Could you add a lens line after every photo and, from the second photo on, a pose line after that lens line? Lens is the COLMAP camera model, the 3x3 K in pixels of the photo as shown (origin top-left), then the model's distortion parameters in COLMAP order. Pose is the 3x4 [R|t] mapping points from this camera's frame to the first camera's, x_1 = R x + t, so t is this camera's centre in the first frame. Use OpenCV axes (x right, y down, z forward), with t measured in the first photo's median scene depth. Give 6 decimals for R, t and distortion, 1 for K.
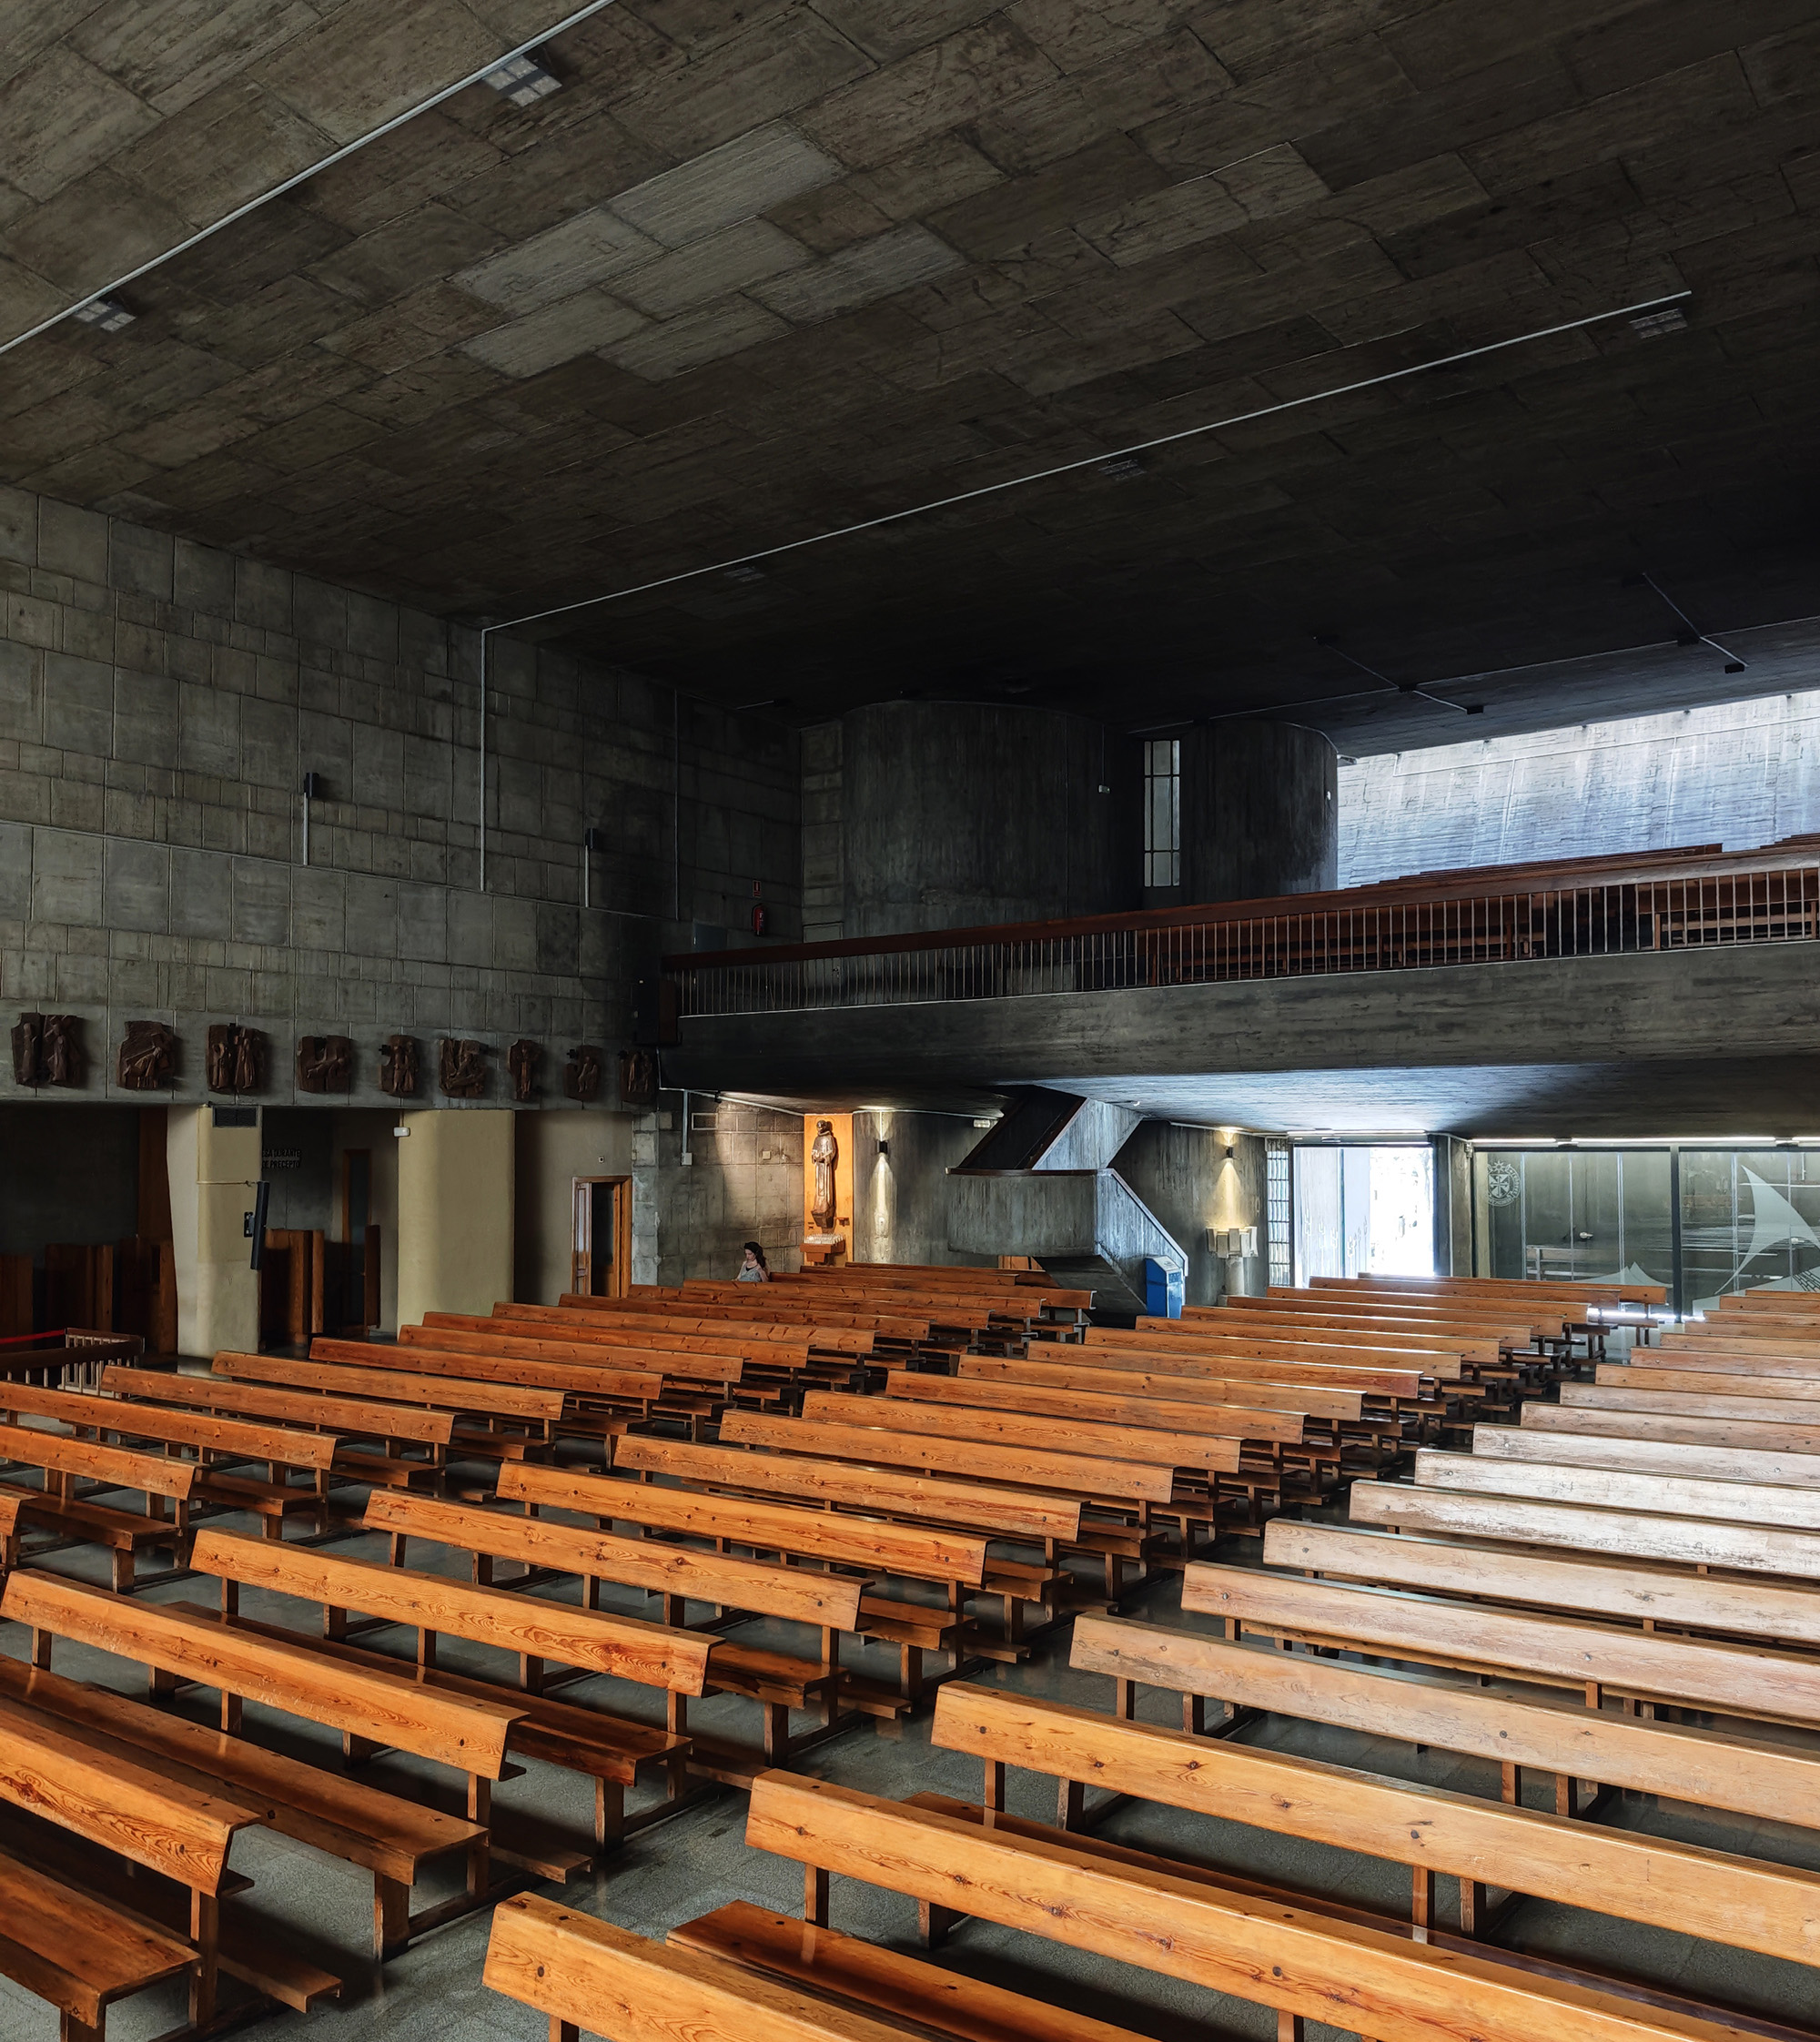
lens RADIAL K [[1643.1, 0, 961.5], [0, 1643.1, 1129.7], [0, 0, 1]] dist [0.000090, -0.002569]
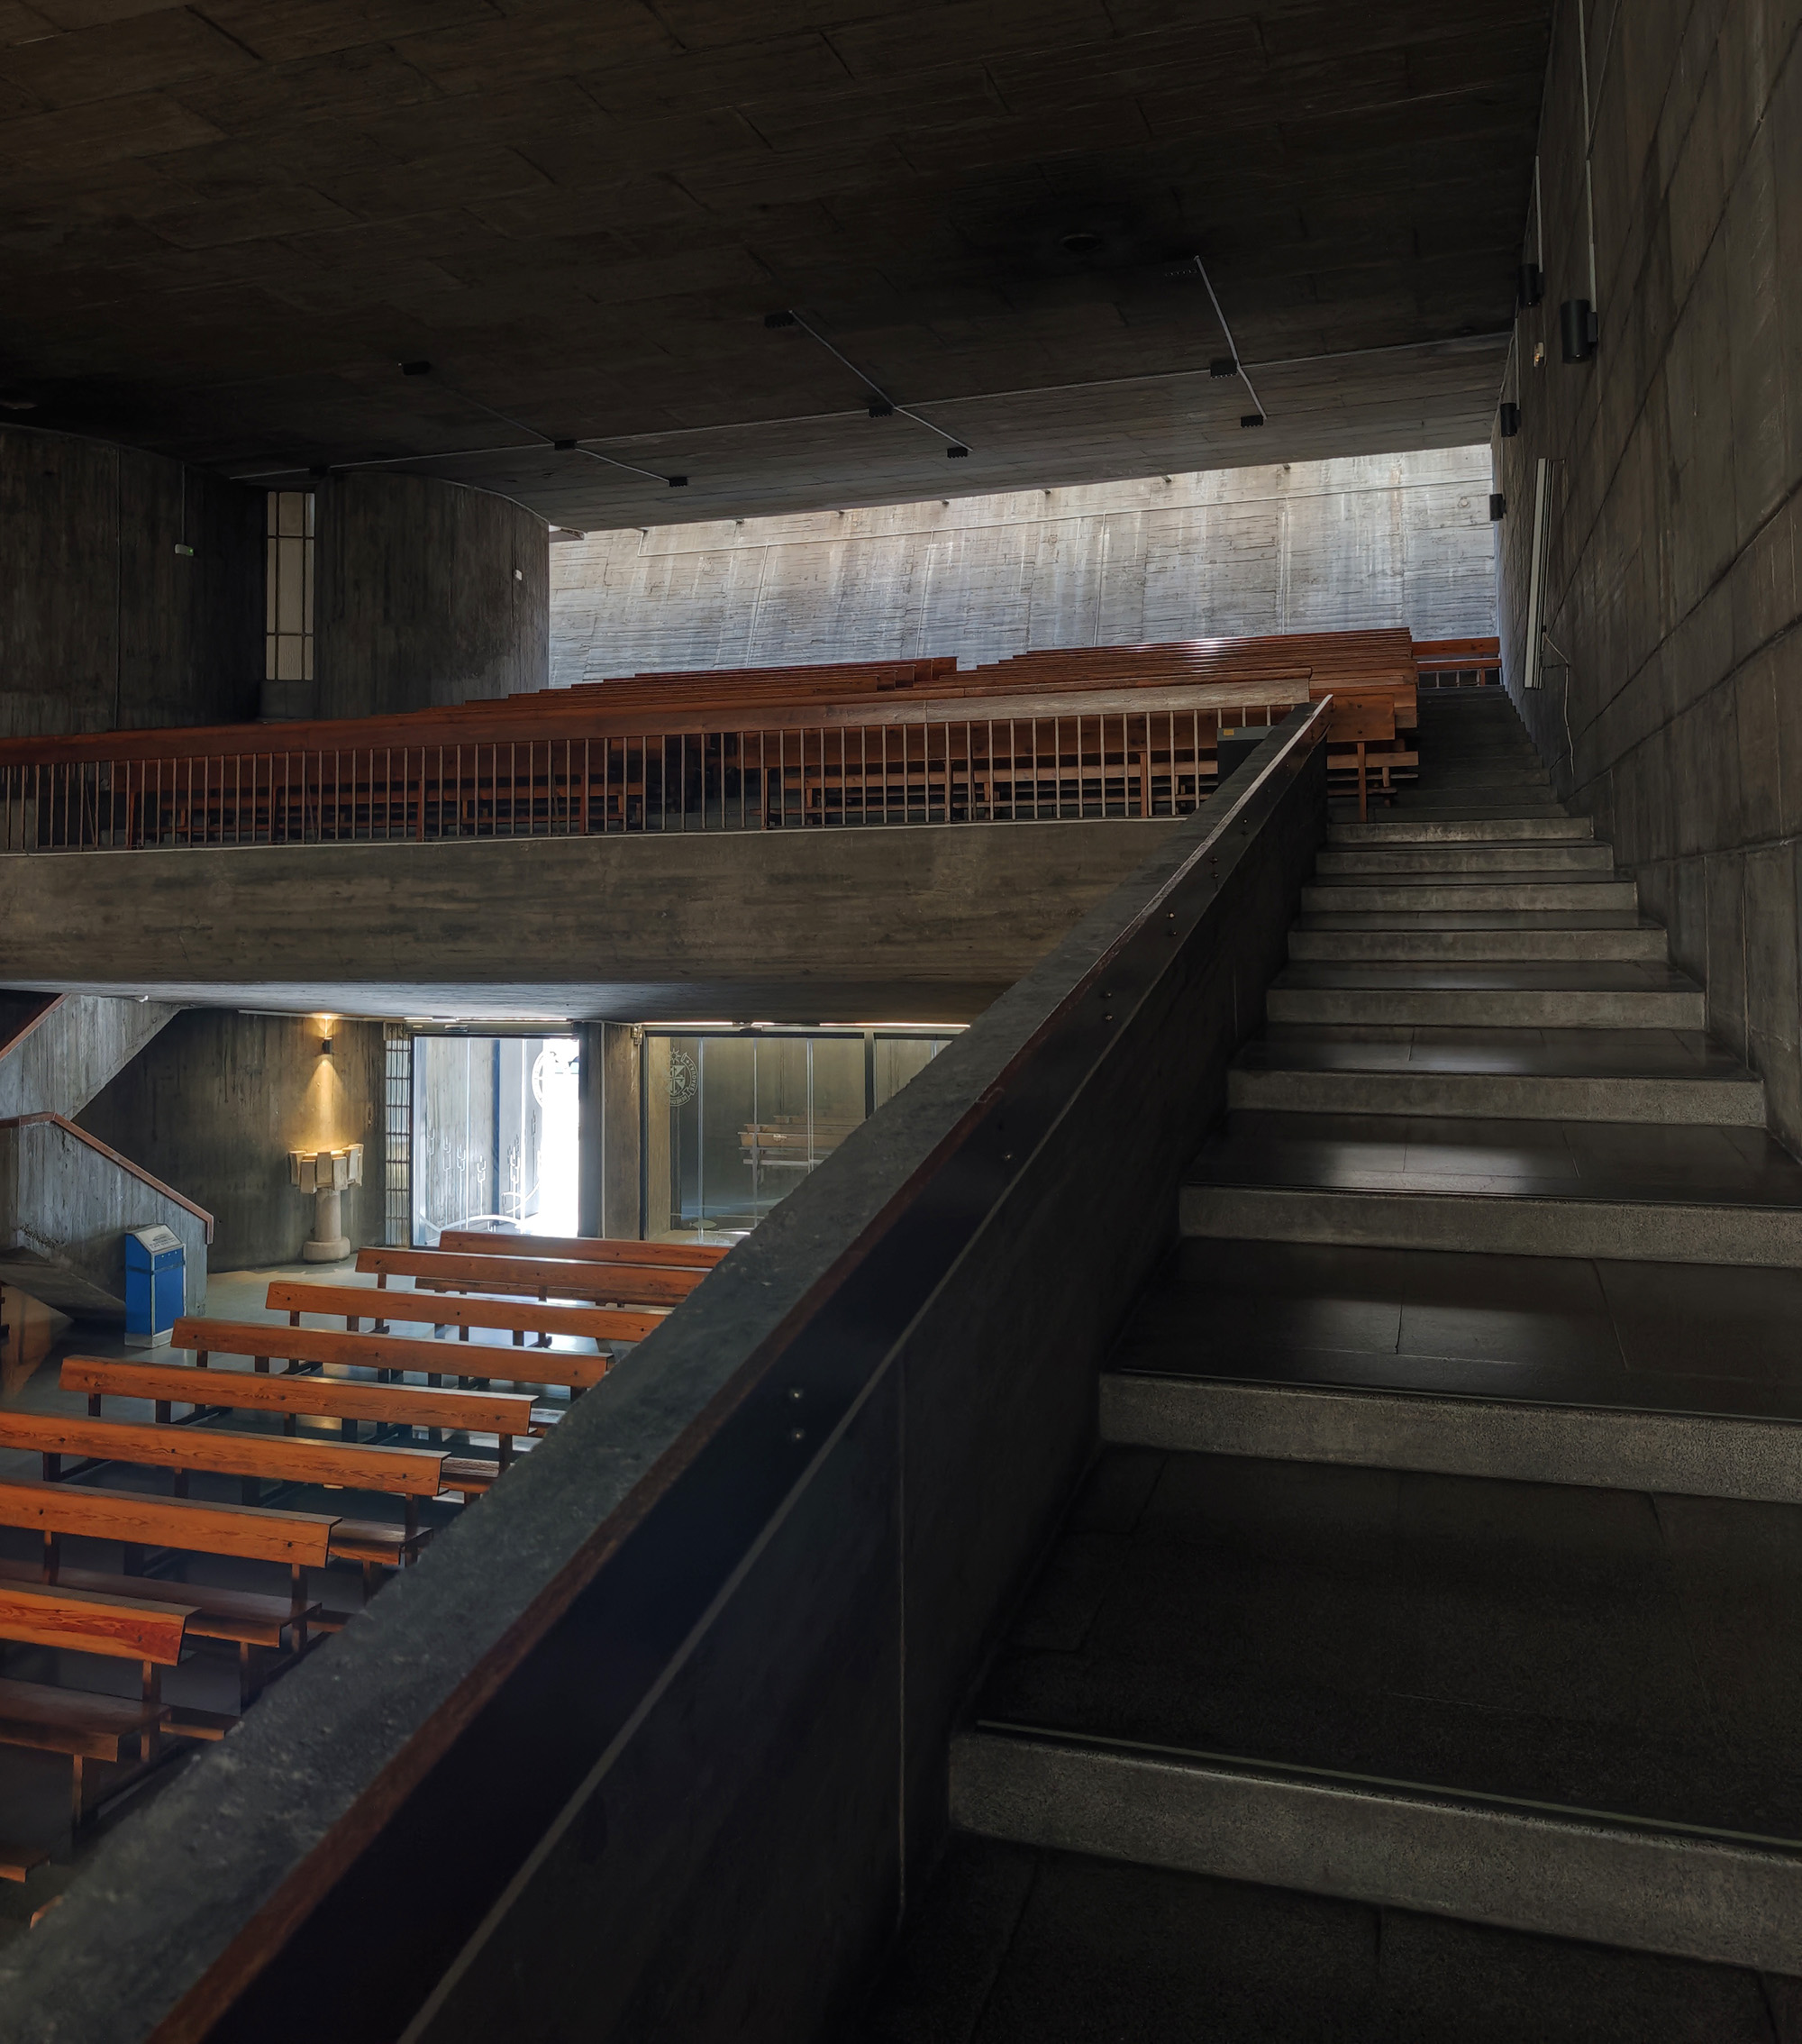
lens RADIAL K [[1573.9, 0, 919.8], [0, 1573.9, 843.7], [0, 0, 1]] dist [0.164985, -0.267847]
pose [[0.955200, -0.000838, 0.295958, 0.238523], [0.008127, 0.999693, -0.023400, -0.068563], [-0.295848, 0.024756, 0.954914, 0.260668]]
